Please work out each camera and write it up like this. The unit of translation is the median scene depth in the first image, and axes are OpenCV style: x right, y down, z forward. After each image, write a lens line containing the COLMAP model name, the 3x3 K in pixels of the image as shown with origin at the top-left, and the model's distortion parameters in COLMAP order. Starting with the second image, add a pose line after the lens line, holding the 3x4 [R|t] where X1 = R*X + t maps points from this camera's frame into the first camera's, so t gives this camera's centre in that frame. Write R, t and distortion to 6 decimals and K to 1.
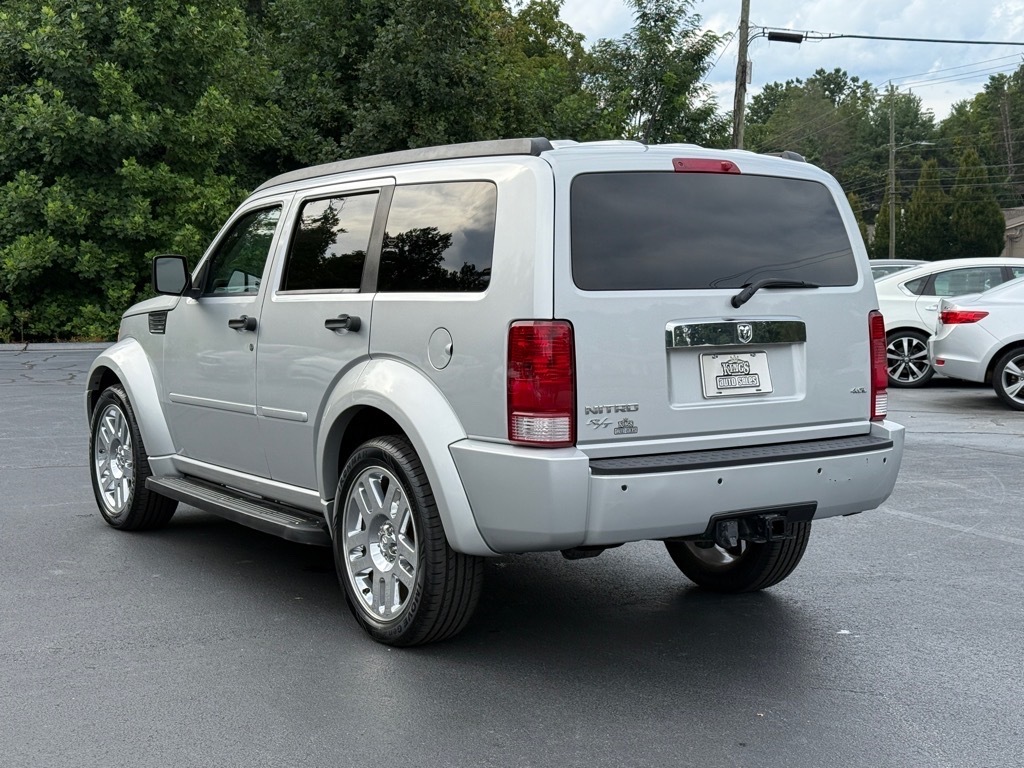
lens RADIAL K [[1453.7, 0, 512.0], [0, 1453.7, 384.0], [0, 0, 1]] dist [0.201007, -0.390092]
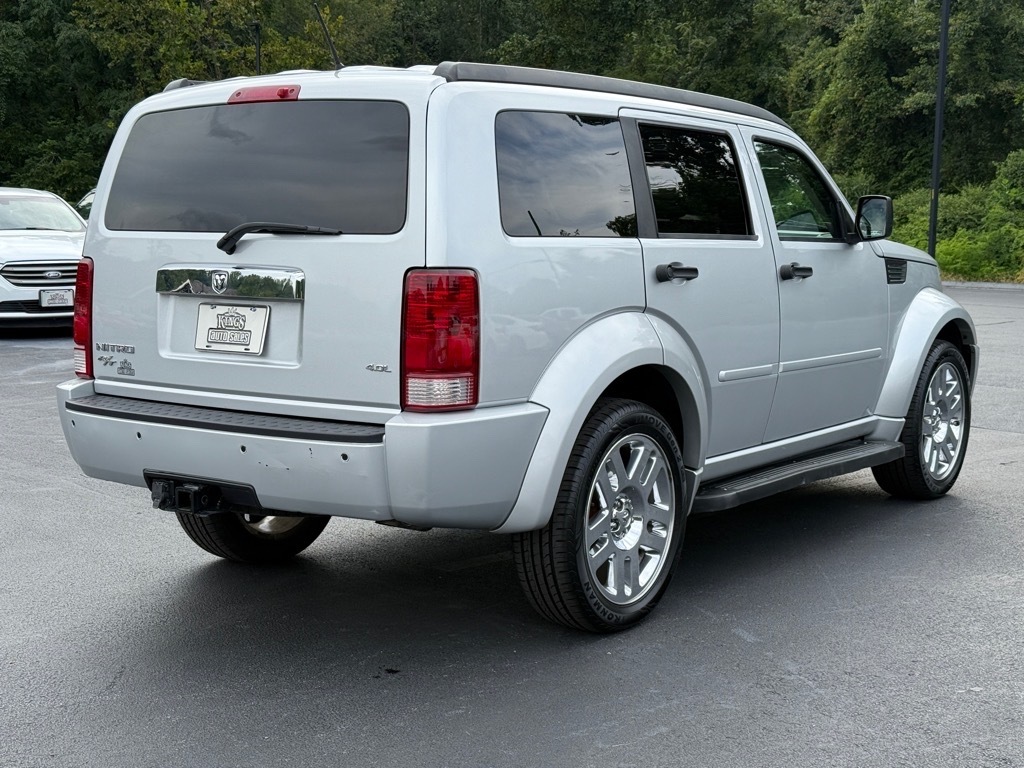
lens RADIAL K [[1467.9, 0, 512.0], [0, 1467.9, 384.0], [0, 0, 1]] dist [0.183631, -0.434590]
pose [[0.363184, 0.108535, -0.925374, 0.144662], [-0.076455, 0.993314, 0.086497, -0.008807], [0.928575, 0.039336, 0.369053, 0.112890]]
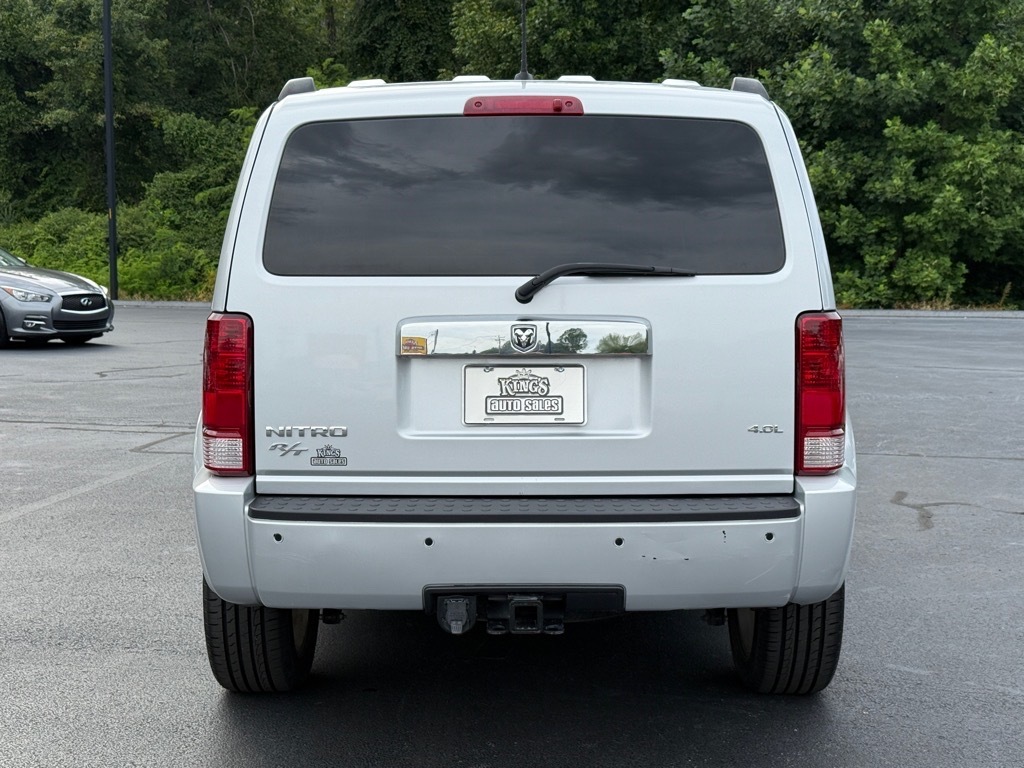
lens RADIAL K [[1467.9, 0, 512.0], [0, 1467.9, 384.0], [0, 0, 1]] dist [0.183631, -0.434590]
pose [[0.831881, 0.057141, -0.552005, 0.074942], [-0.043891, 0.998344, 0.037199, -0.005315], [0.553216, -0.006718, 0.833011, 0.053553]]
